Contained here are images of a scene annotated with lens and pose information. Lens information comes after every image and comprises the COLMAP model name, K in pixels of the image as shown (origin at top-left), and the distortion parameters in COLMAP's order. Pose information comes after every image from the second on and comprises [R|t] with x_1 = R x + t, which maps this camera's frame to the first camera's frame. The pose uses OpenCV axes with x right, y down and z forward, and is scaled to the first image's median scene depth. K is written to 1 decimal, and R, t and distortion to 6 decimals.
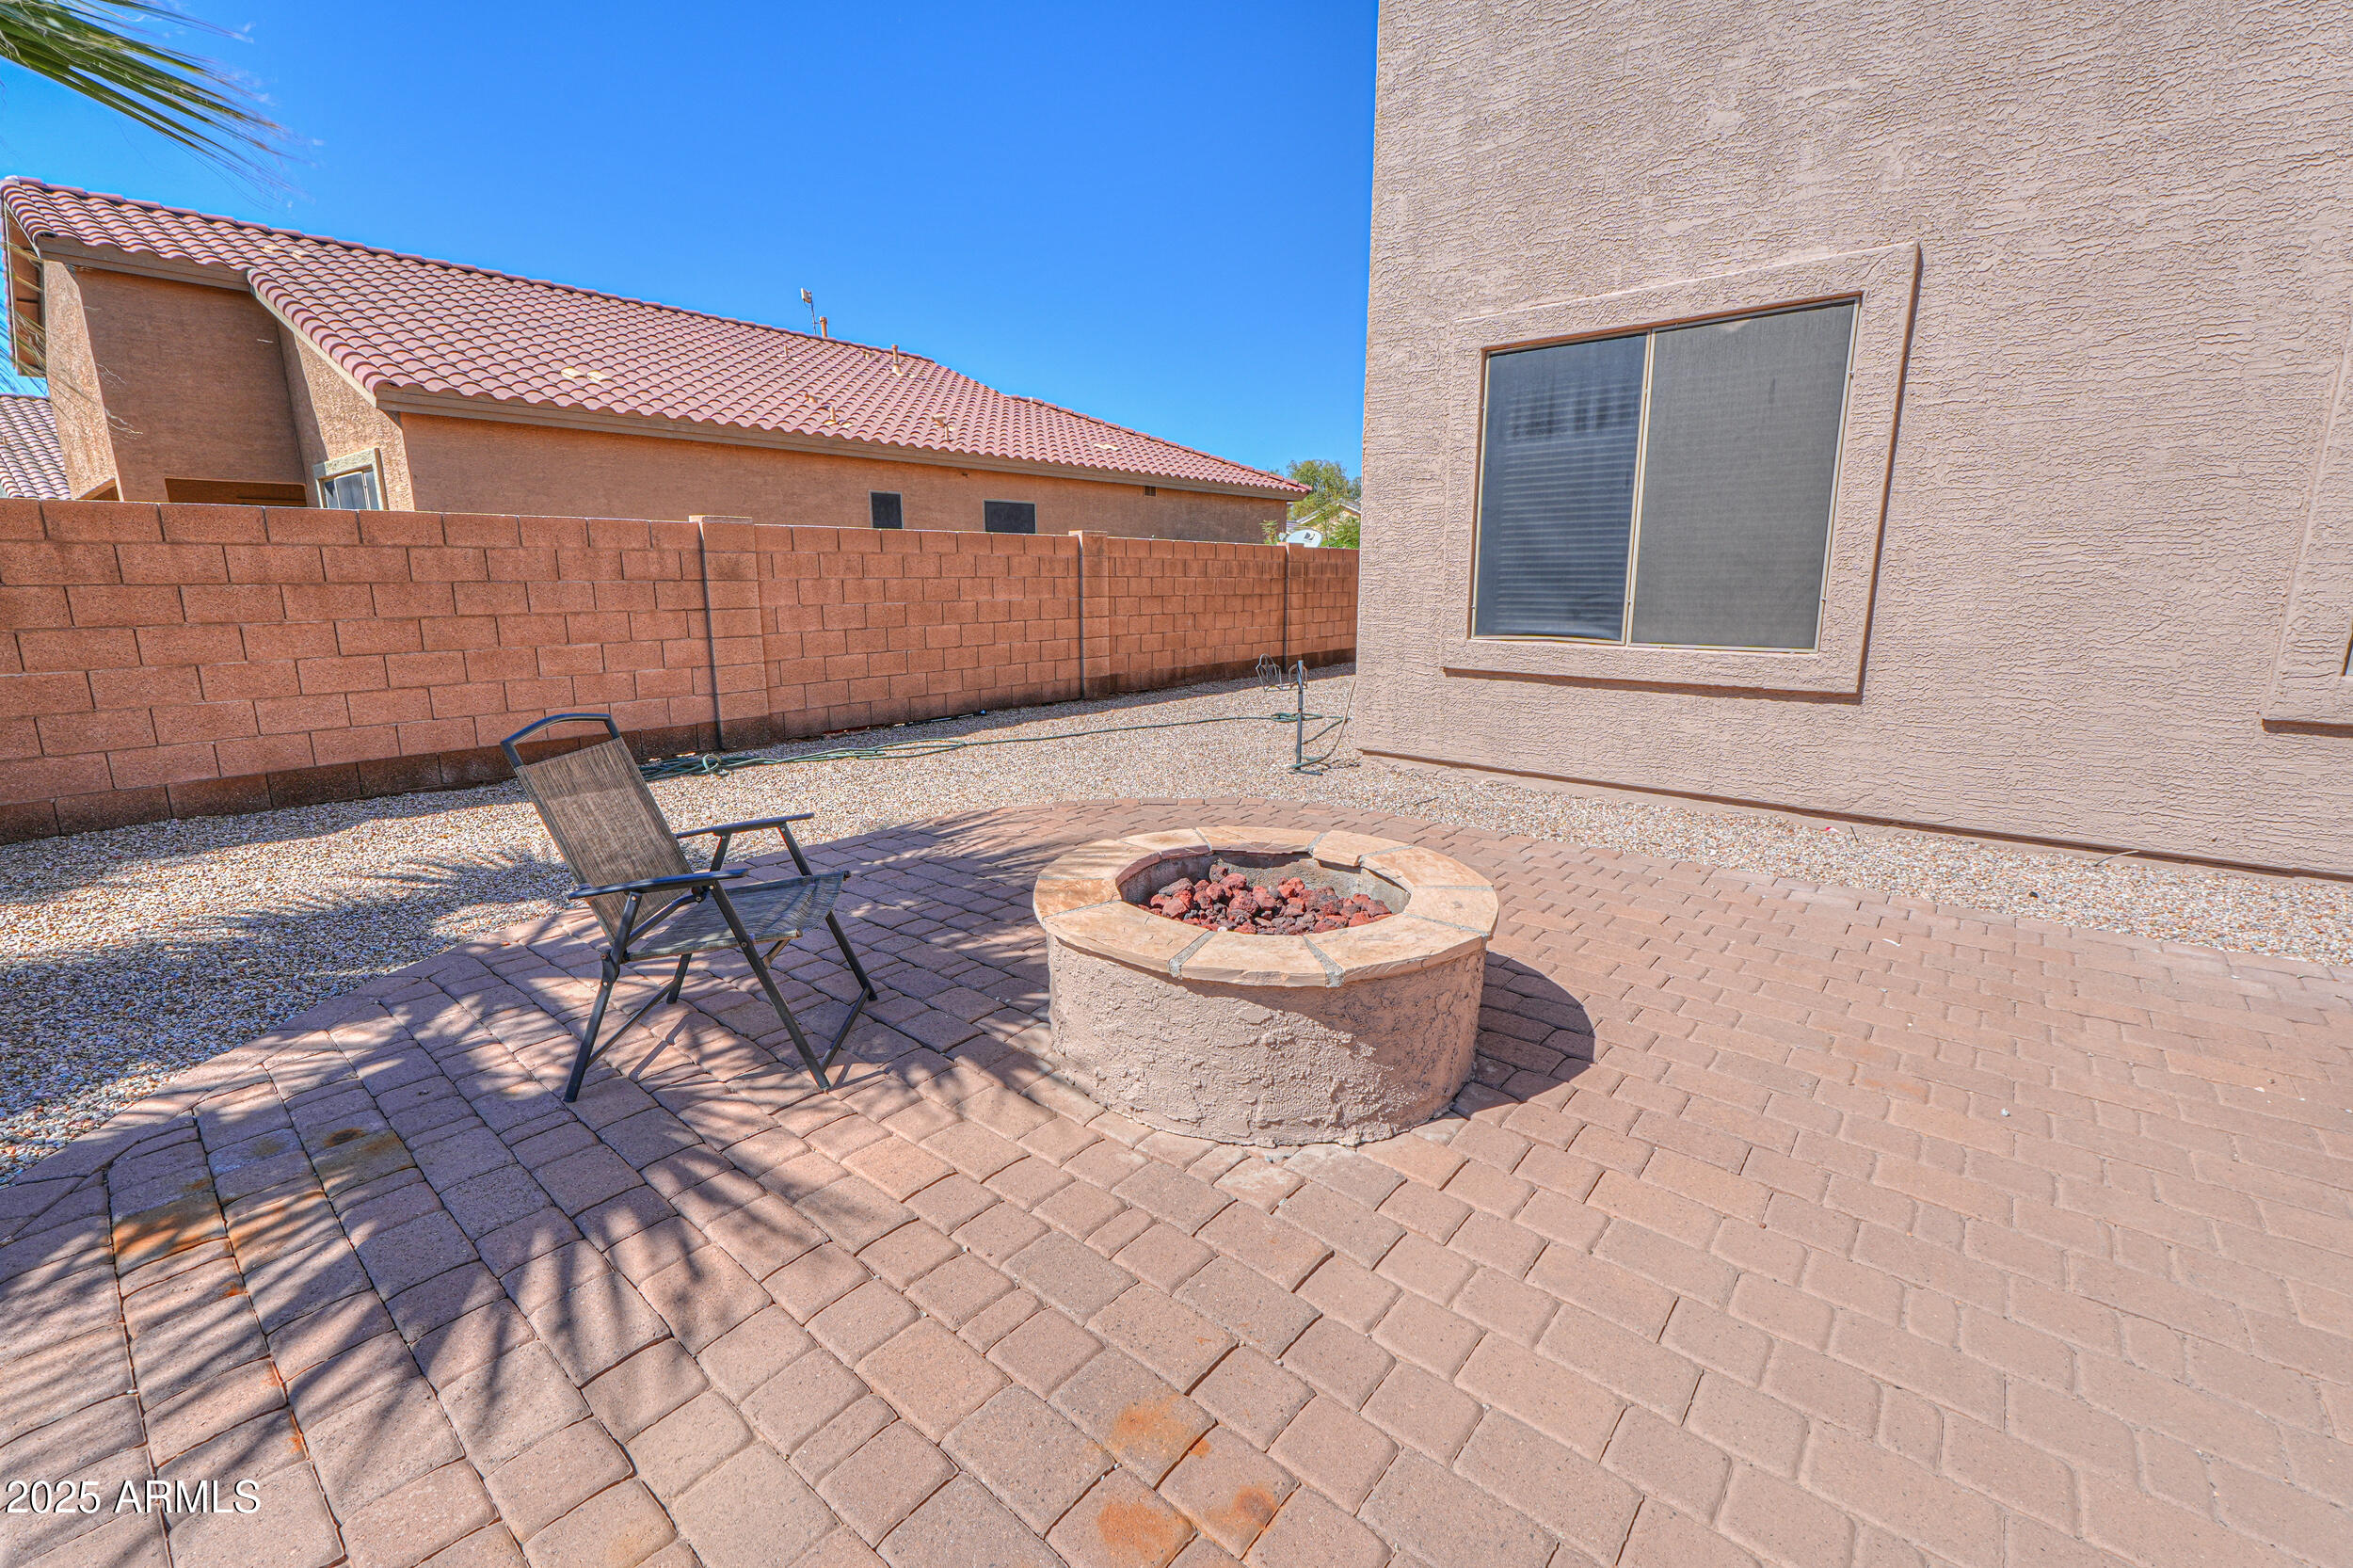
lens RADIAL K [[987.9, 0, 1166.5], [0, 987.9, 772.7], [0, 0, 1]] dist [-0.001192, -0.000058]
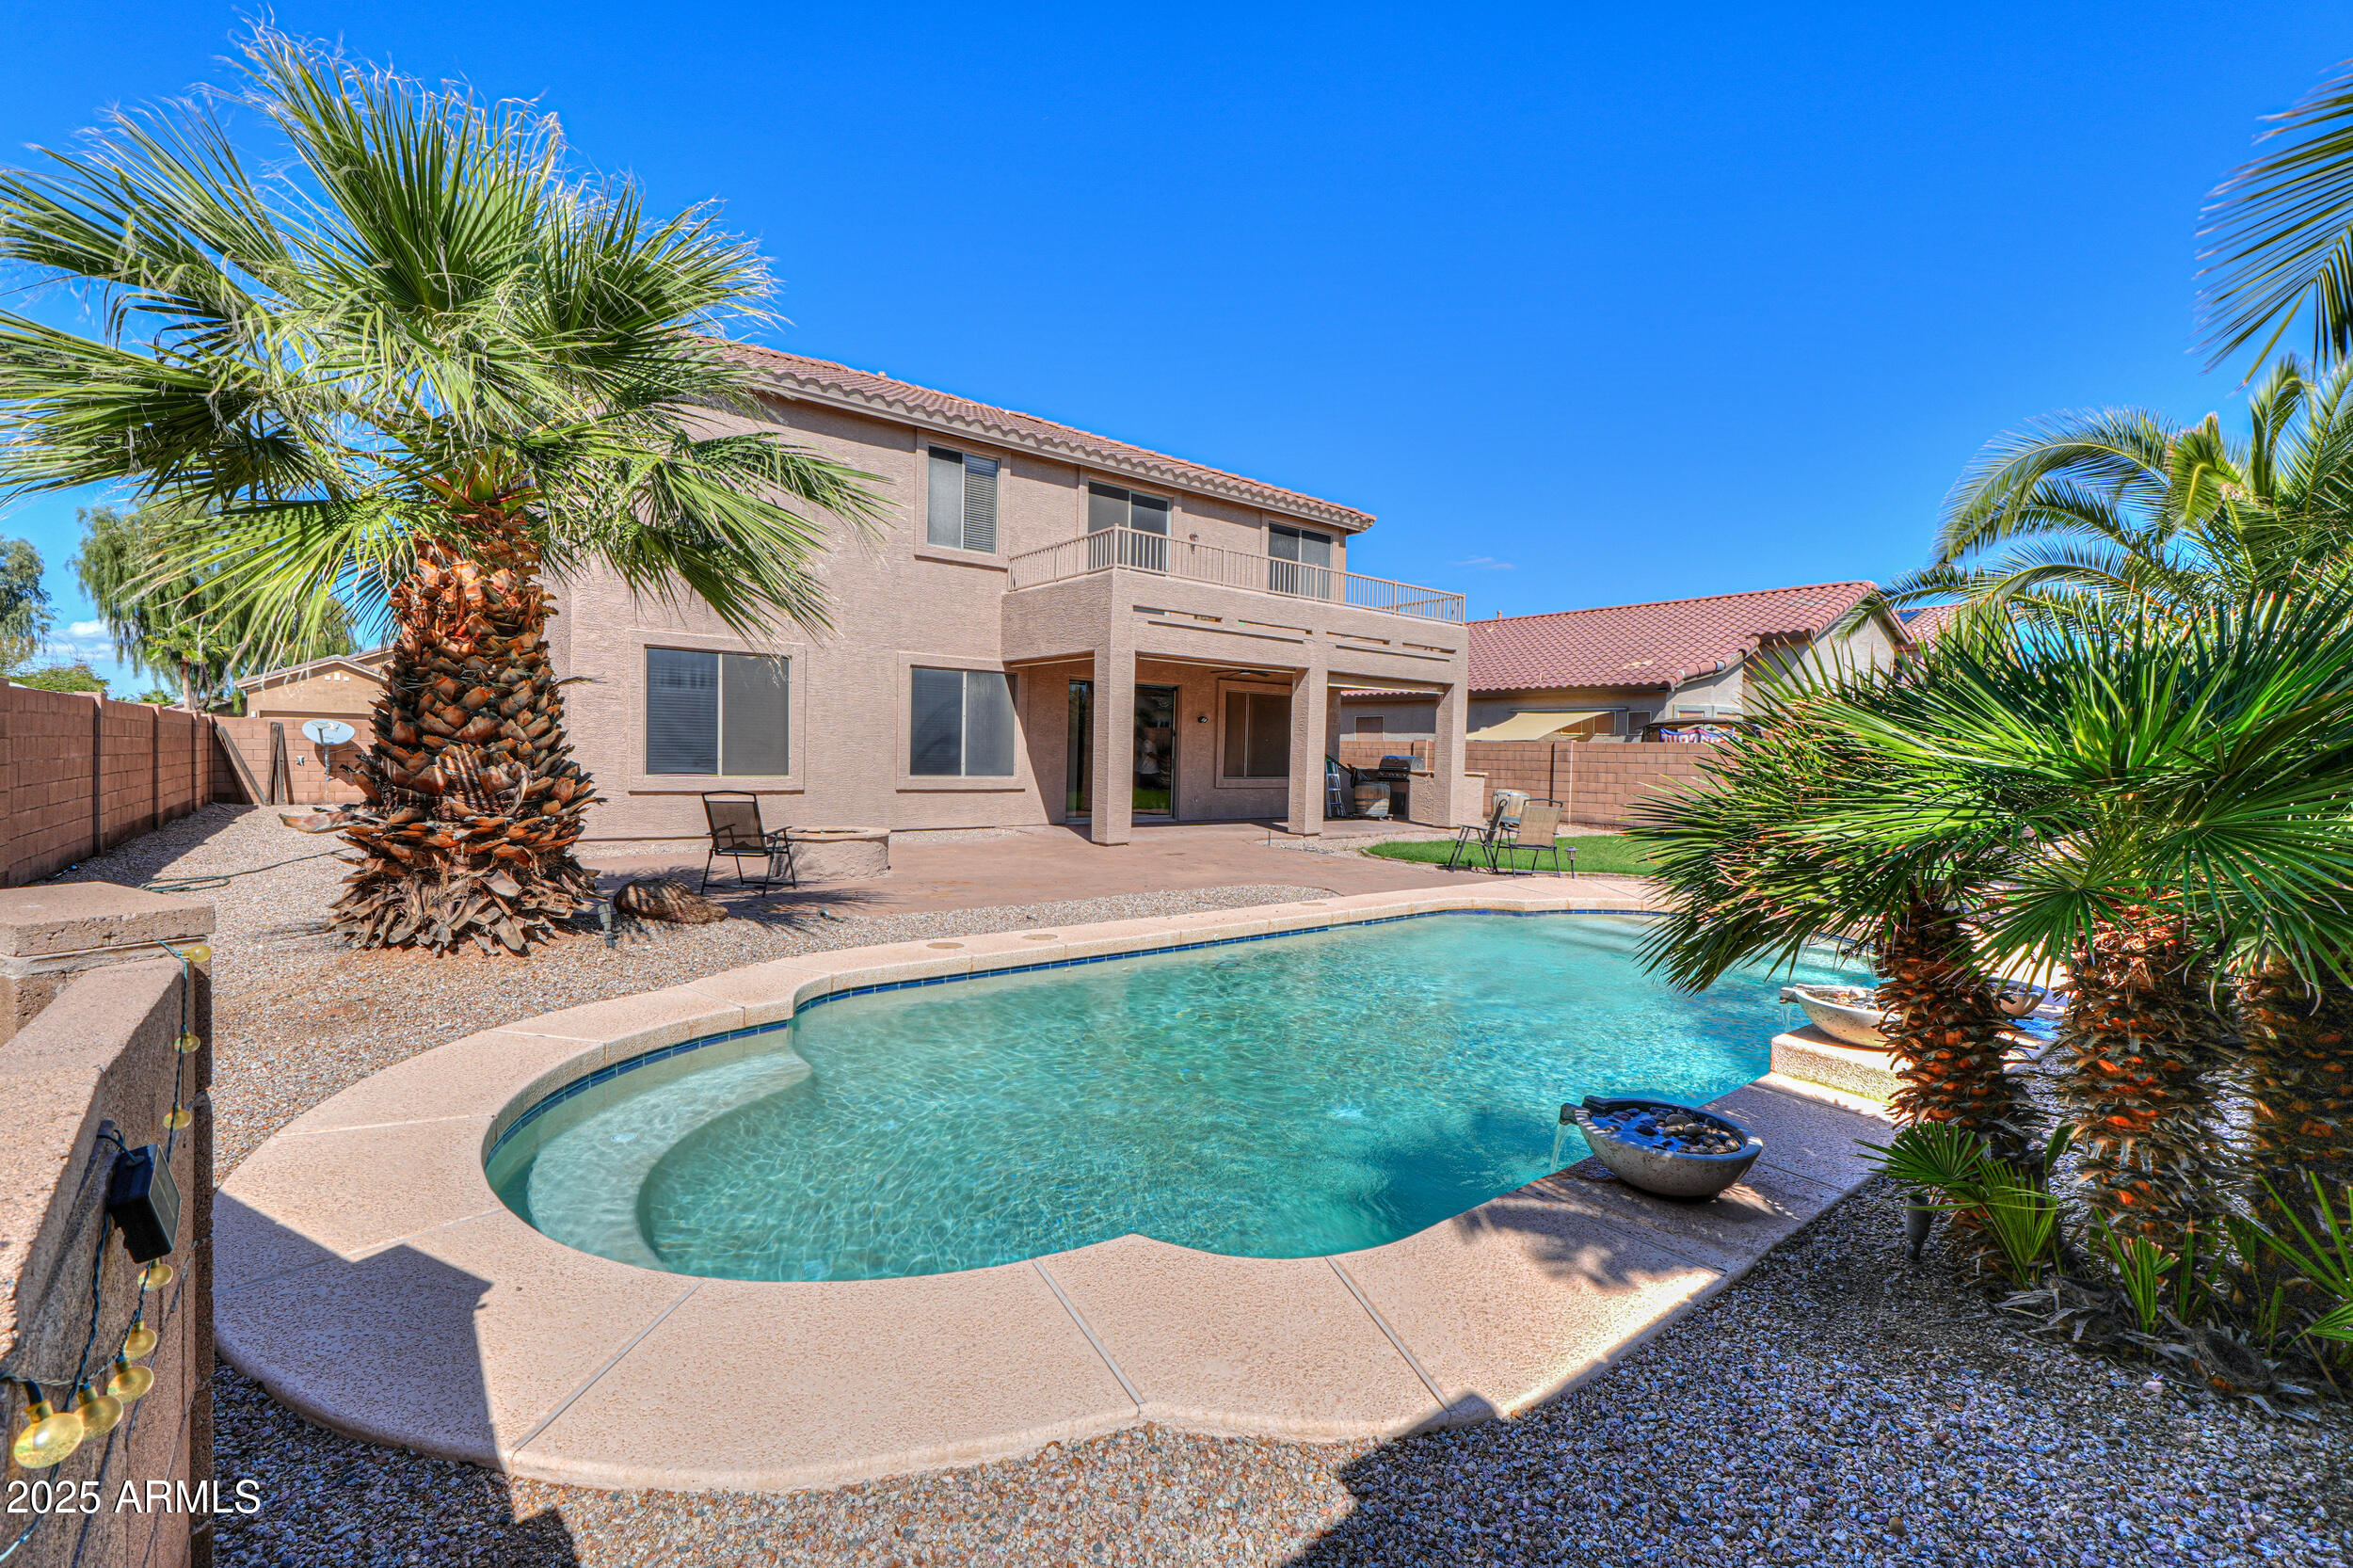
lens RADIAL K [[987.9, 0, 1166.5], [0, 987.9, 772.7], [0, 0, 1]] dist [-0.001192, -0.000058]
pose [[0.180482, -0.010455, 0.983523, -1.590718], [0.173997, 0.984512, -0.021464, 0.095459], [-0.968066, 0.175004, 0.179506, -0.450415]]
